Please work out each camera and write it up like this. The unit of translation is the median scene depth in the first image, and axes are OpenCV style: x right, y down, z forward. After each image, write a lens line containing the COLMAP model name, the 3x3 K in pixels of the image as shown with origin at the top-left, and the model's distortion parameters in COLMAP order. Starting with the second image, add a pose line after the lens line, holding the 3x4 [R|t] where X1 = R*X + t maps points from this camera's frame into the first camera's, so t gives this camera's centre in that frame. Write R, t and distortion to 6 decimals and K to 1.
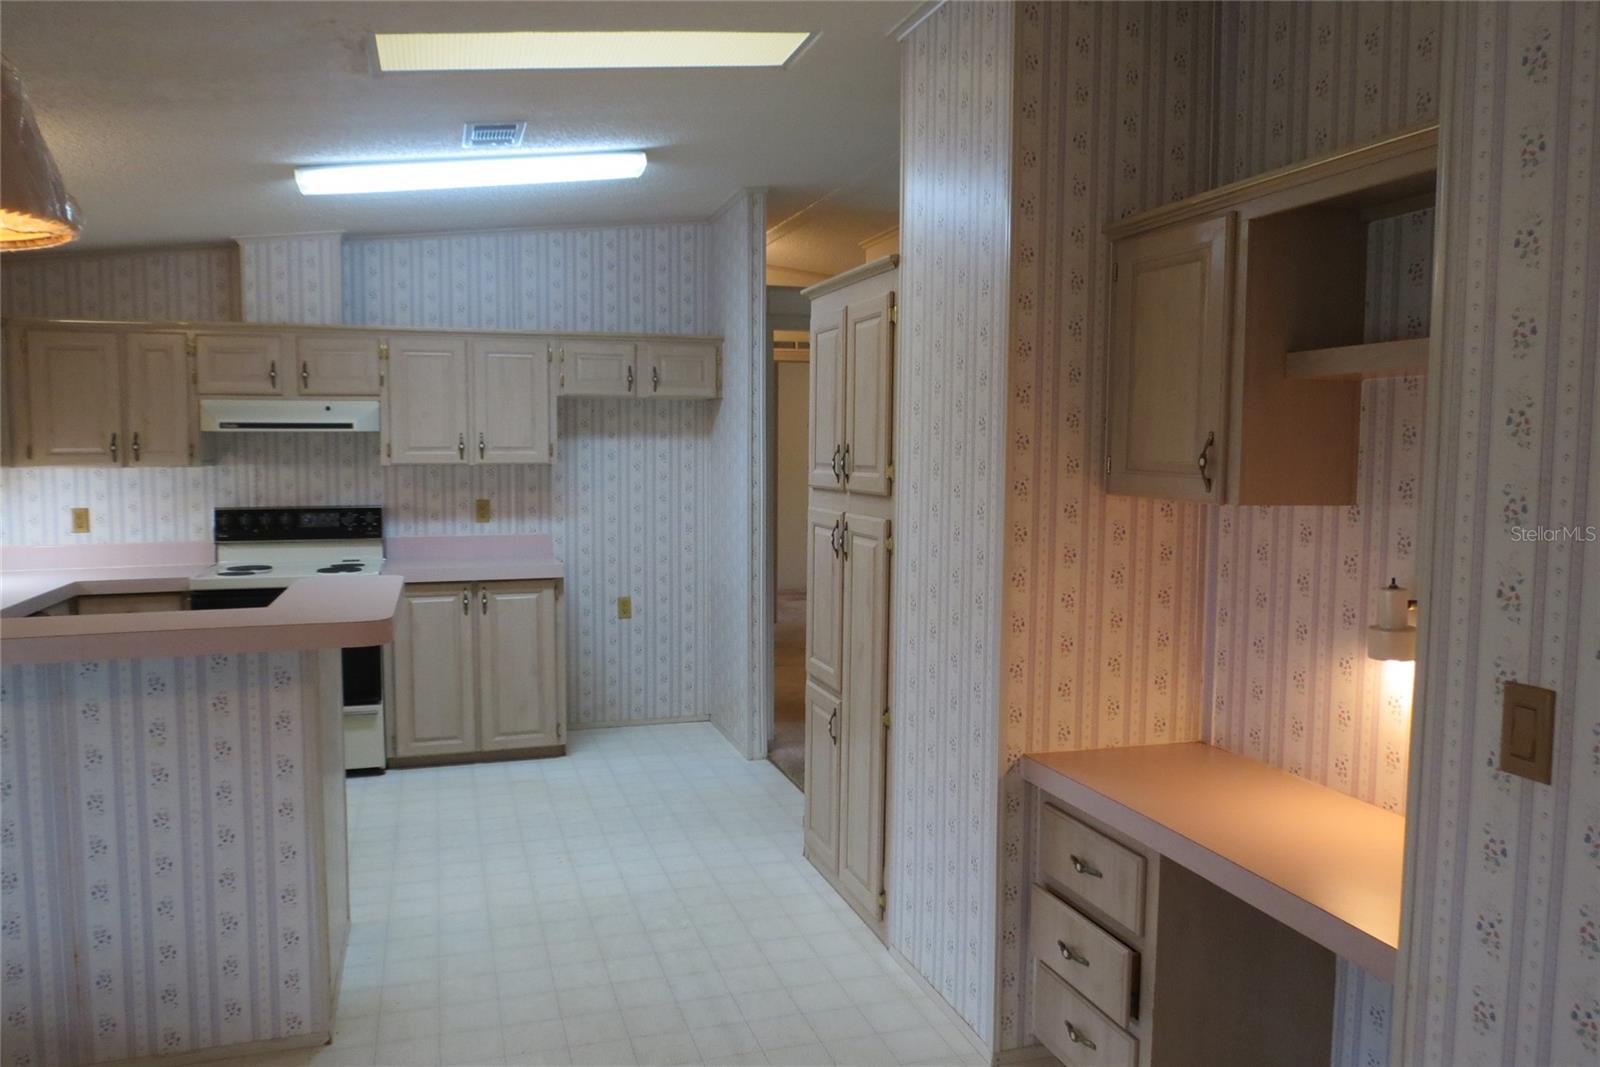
lens RADIAL K [[1133.5, 0, 805.2], [0, 1133.5, 523.1], [0, 0, 1]] dist [-0.035147, 0.012648]
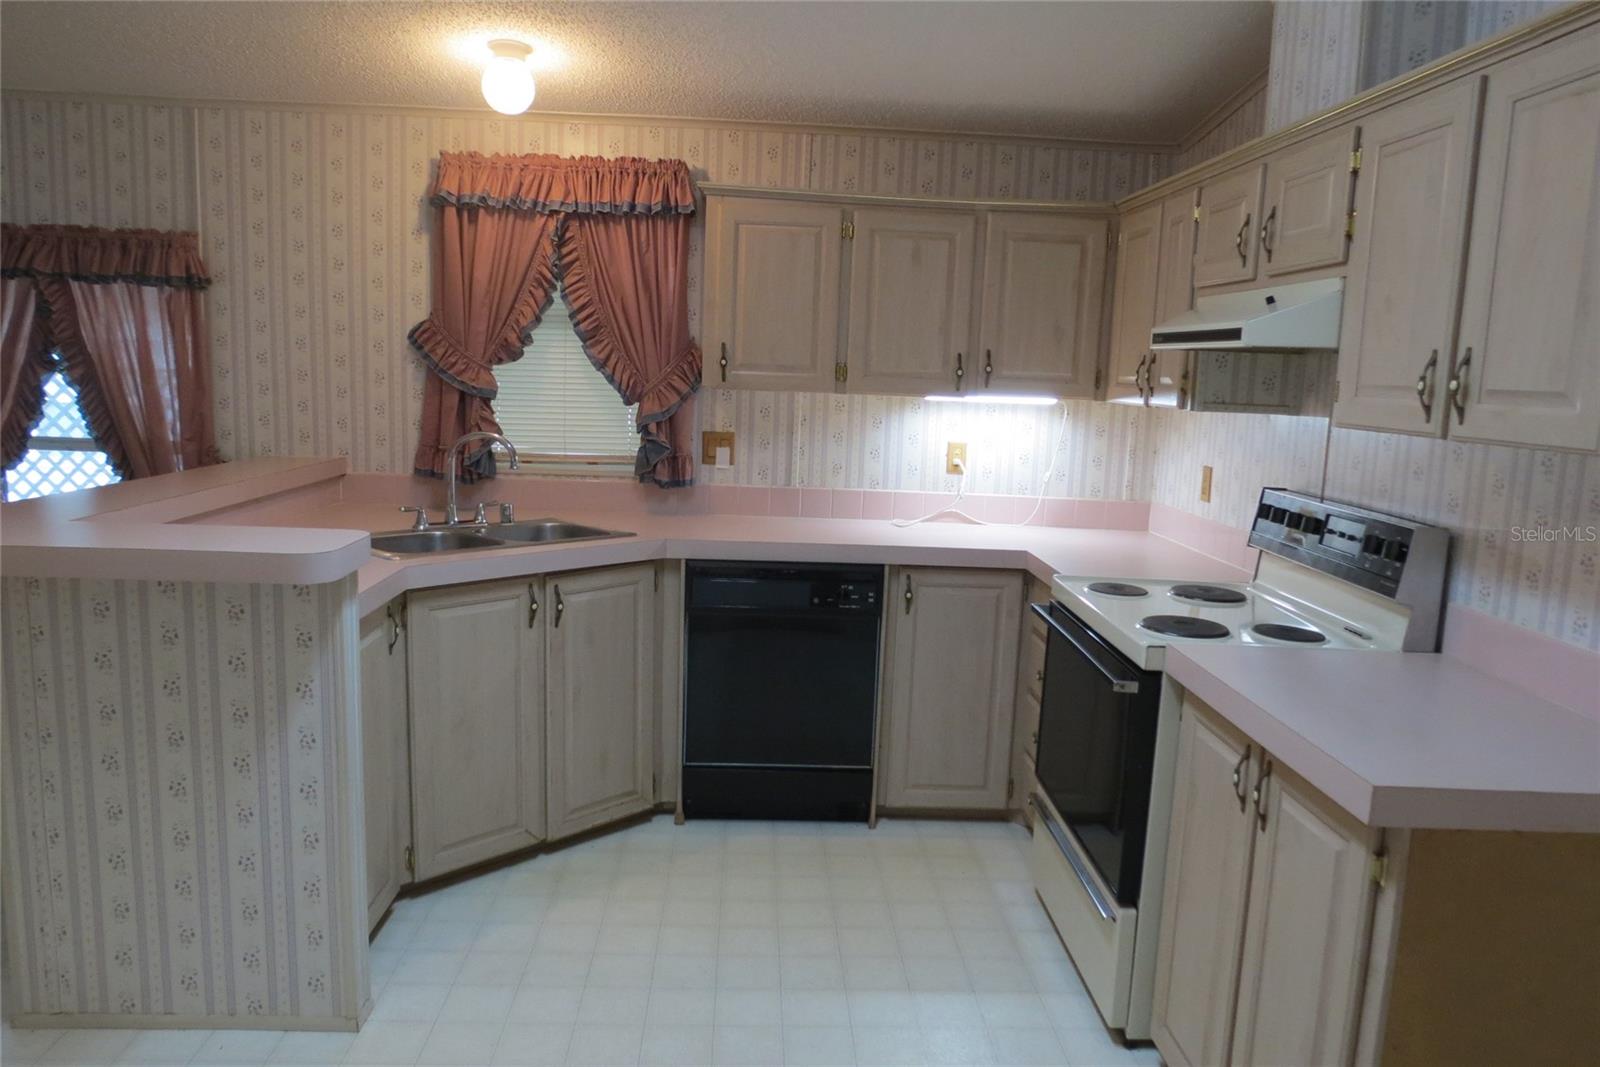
lens RADIAL K [[1137.8, 0, 806.6], [0, 1137.8, 524.4], [0, 0, 1]] dist [-0.029325, 0.006639]
pose [[-0.265936, 0.125024, -0.955849, 0.099628], [-0.106681, 0.981647, 0.158079, -0.061402], [0.958070, 0.144010, -0.247717, 0.919336]]
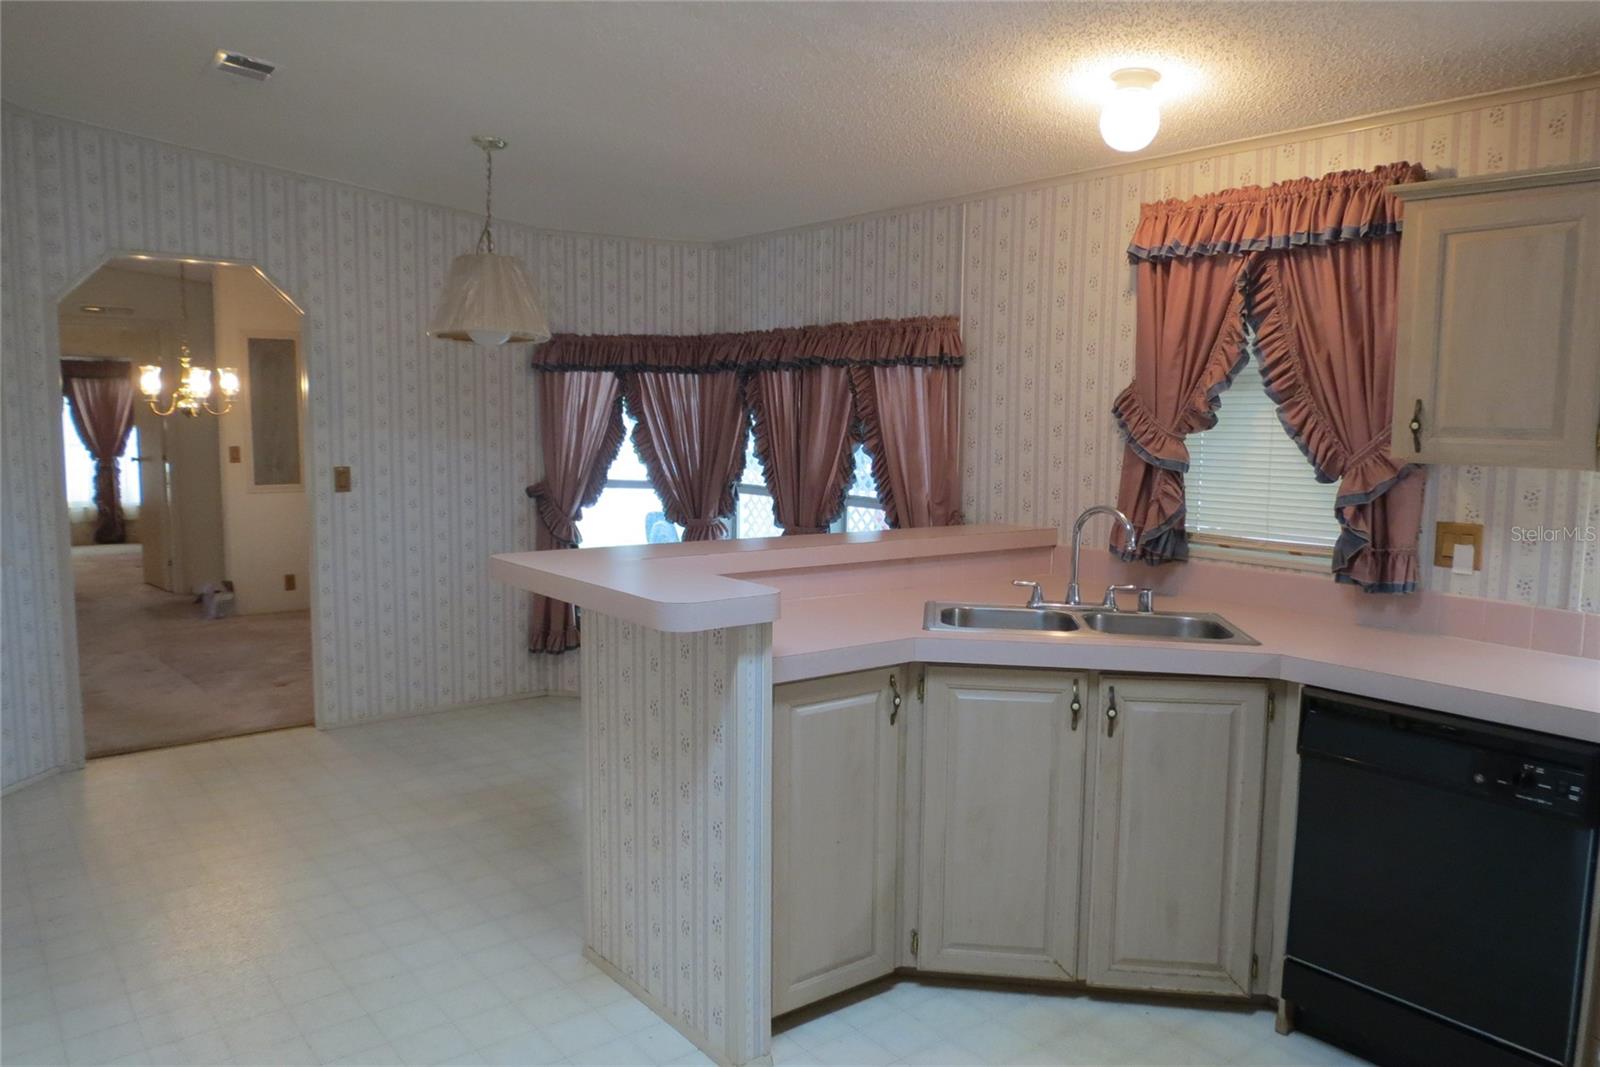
lens RADIAL K [[1133.2, 0, 800.0], [0, 1133.2, 533.5], [0, 0, 1]] dist [-0.033862, 0.000845]
pose [[-0.940227, 0.019291, -0.340002, -0.136699], [-0.041947, 0.984231, 0.171843, -0.070567], [0.337955, 0.175834, -0.924591, 1.061310]]
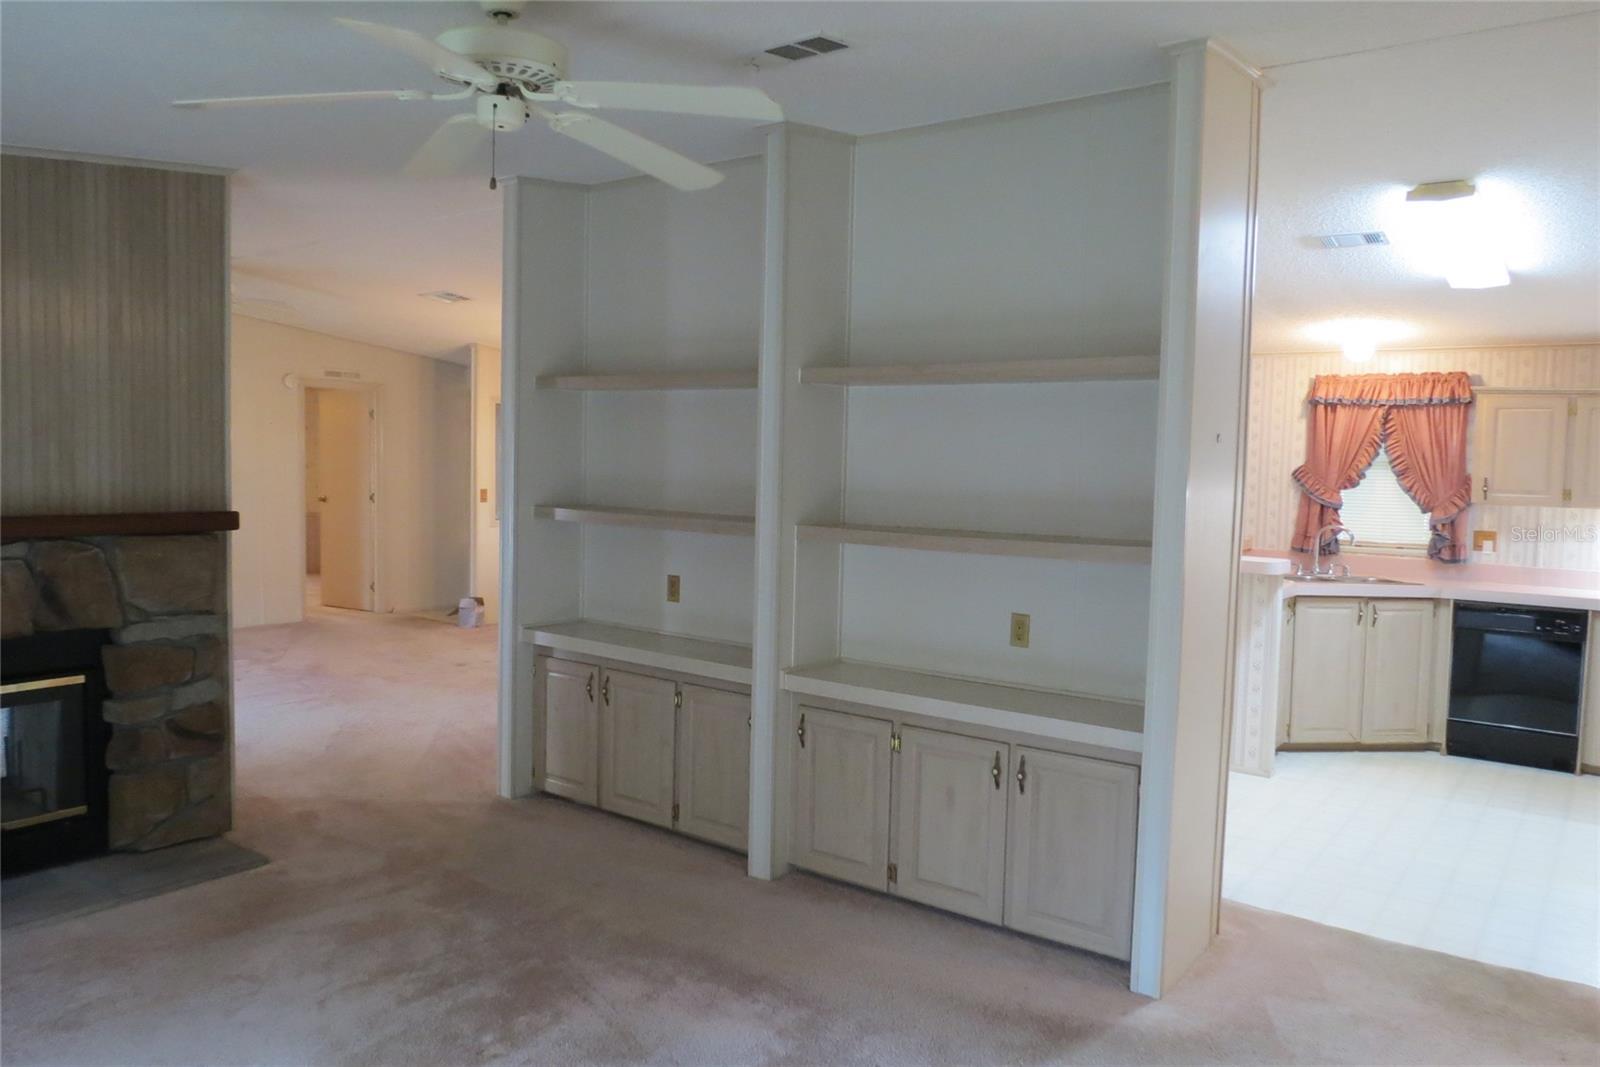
lens RADIAL K [[1137.8, 0, 806.6], [0, 1137.8, 524.4], [0, 0, 1]] dist [-0.029325, 0.006639]
pose [[-0.815986, 0.006648, -0.578033, 0.698866], [-0.071101, 0.991187, 0.111770, -0.087749], [0.573682, 0.132302, -0.808323, 1.235472]]
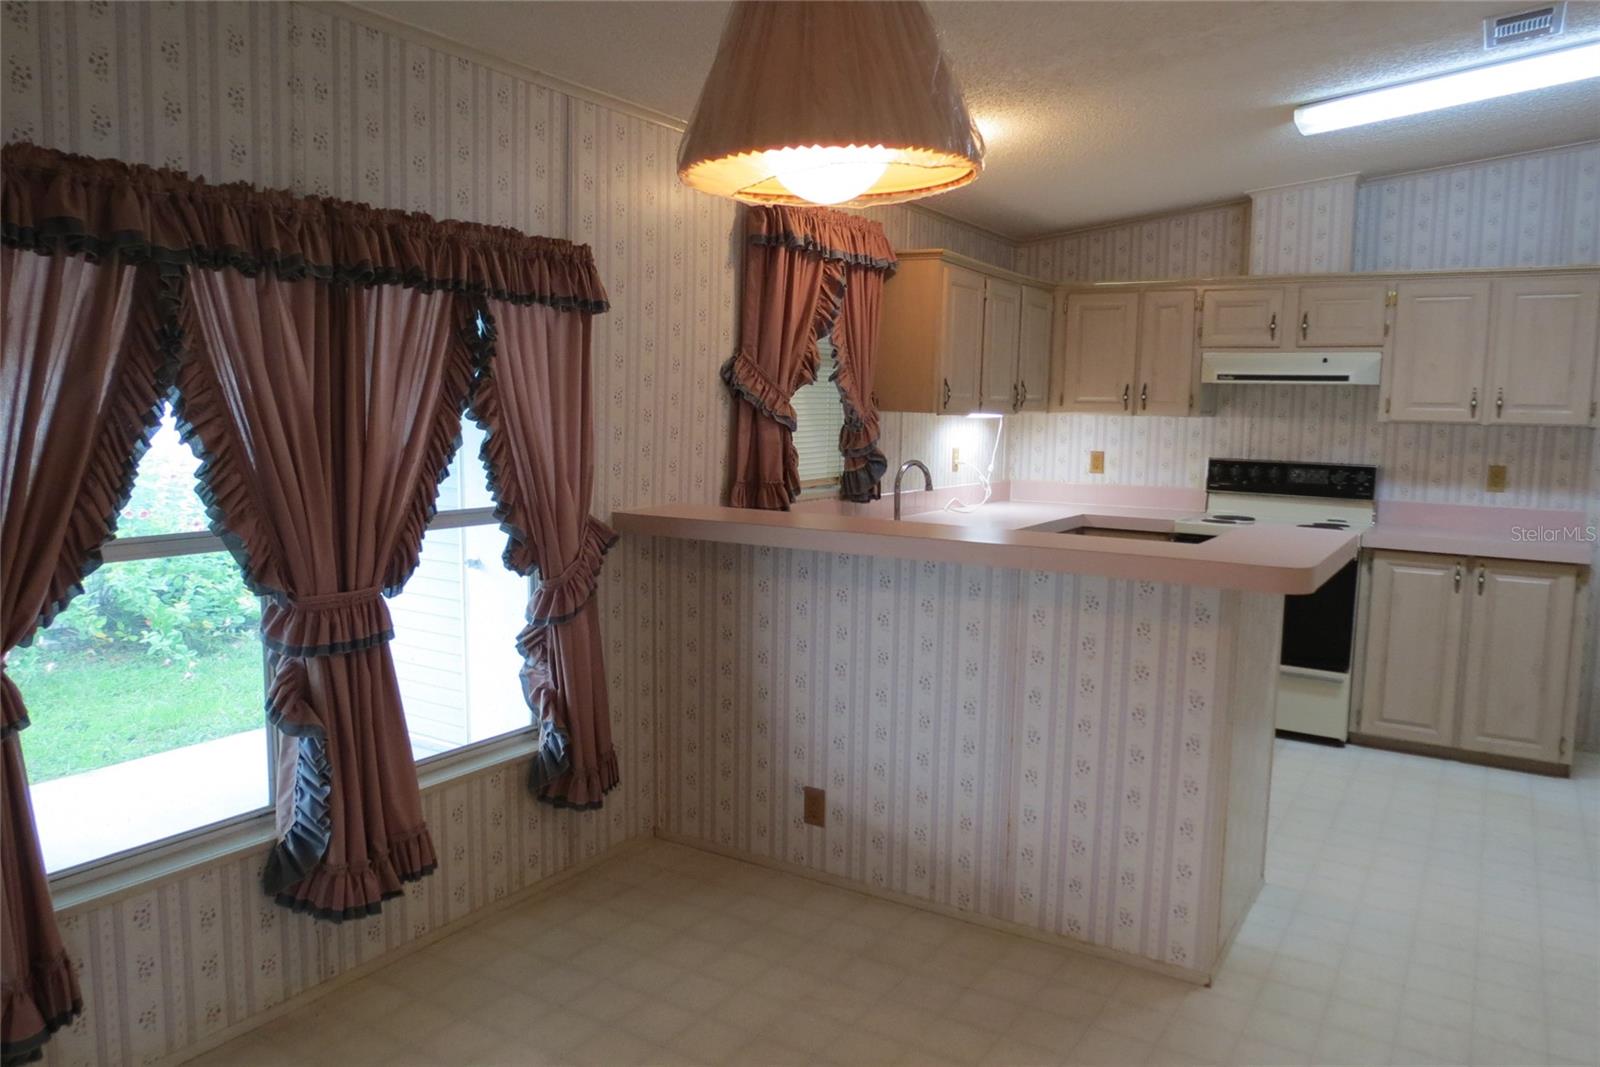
lens RADIAL K [[1133.5, 0, 805.2], [0, 1133.5, 523.1], [0, 0, 1]] dist [-0.035147, 0.012648]
pose [[0.644298, 0.094771, -0.758880, 0.032440], [-0.074129, 0.995359, 0.061366, 0.010459], [0.761173, 0.016717, 0.648333, 0.038318]]
